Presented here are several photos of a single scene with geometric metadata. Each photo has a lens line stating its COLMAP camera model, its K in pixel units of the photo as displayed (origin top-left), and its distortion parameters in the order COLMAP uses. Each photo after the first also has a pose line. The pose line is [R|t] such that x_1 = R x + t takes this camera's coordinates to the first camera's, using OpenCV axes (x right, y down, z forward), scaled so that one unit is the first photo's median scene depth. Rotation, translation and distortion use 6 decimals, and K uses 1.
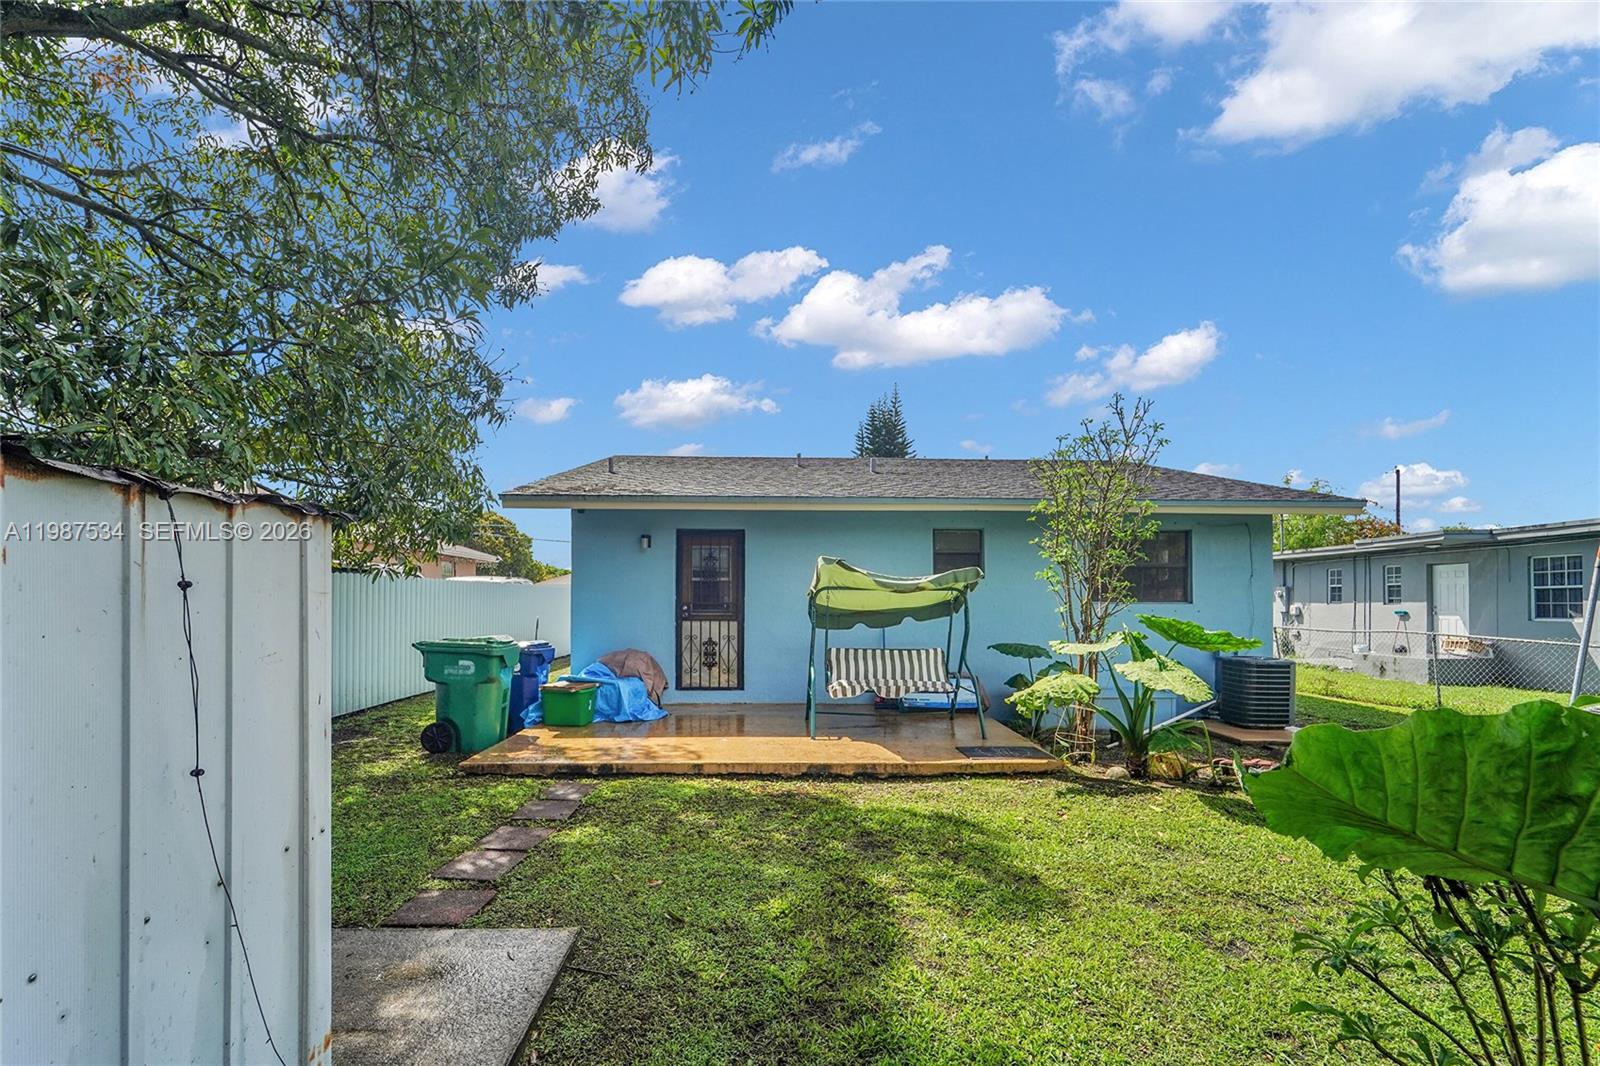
lens RADIAL K [[654.5, 0, 802.1], [0, 654.5, 619.0], [0, 0, 1]] dist [0.000097, 0.000003]
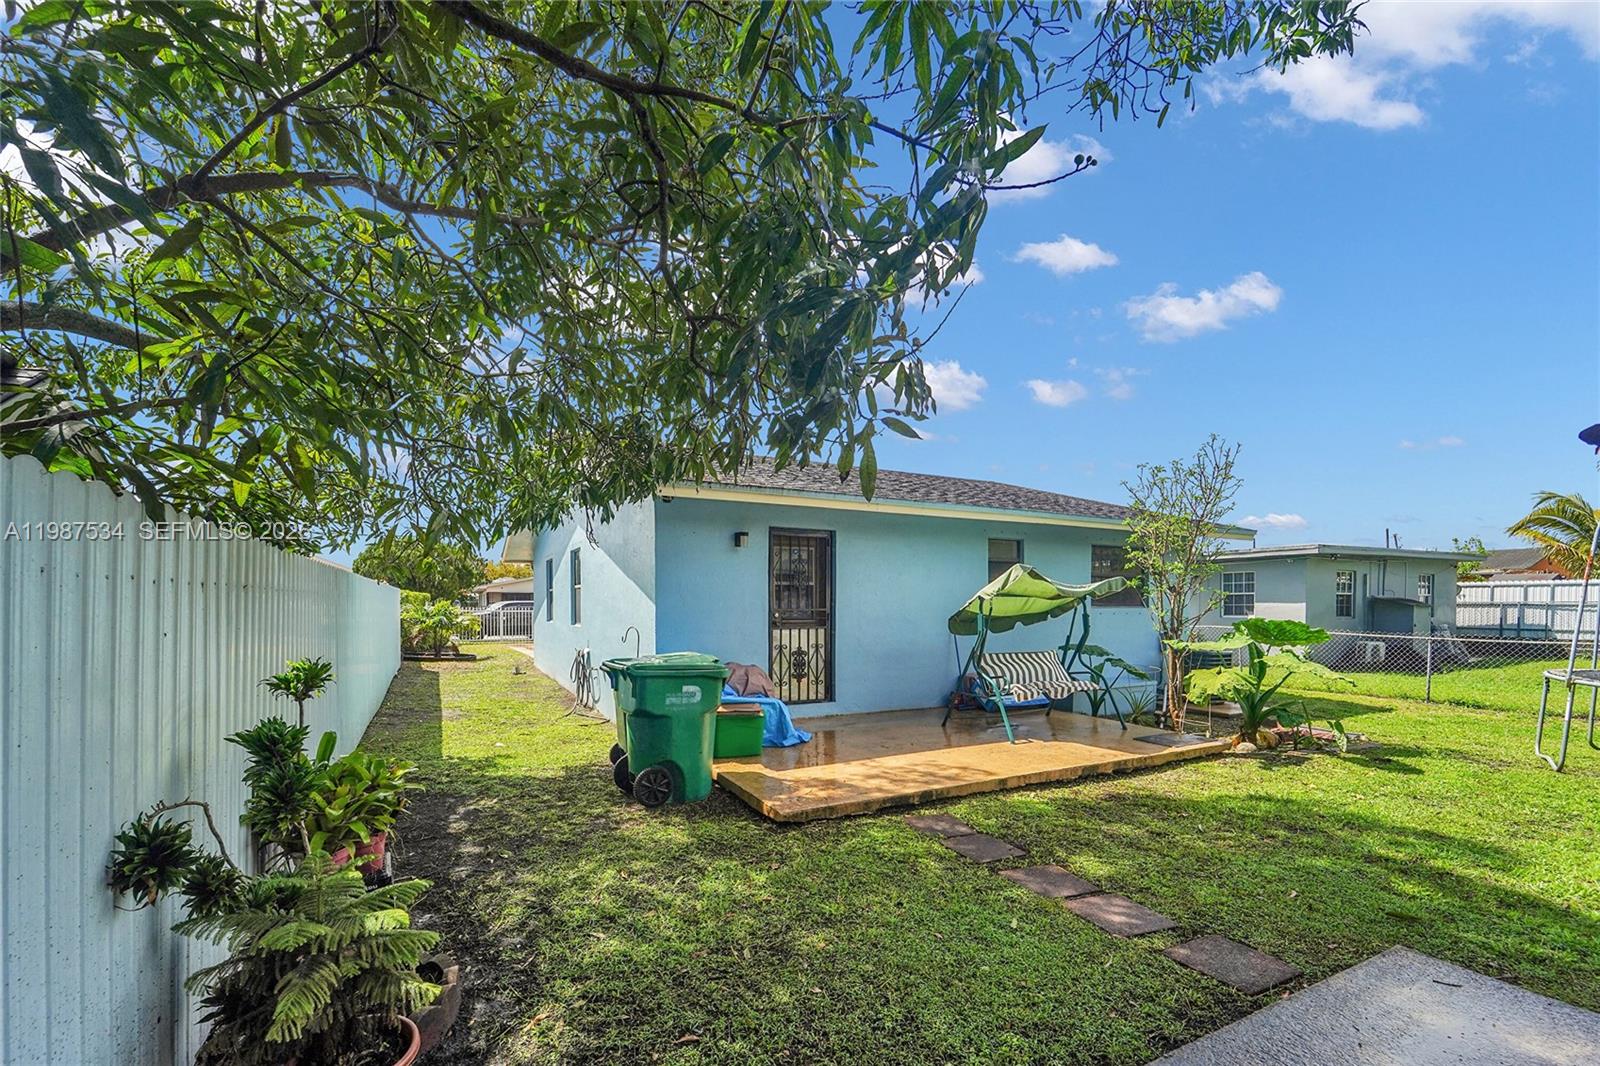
lens RADIAL K [[654.5, 0, 802.1], [0, 654.5, 619.0], [0, 0, 1]] dist [0.000097, 0.000003]
pose [[0.905002, -0.012640, 0.425220, -0.730684], [0.013198, 0.999912, 0.001633, -0.017267], [-0.425203, 0.004134, 0.905088, 0.221292]]
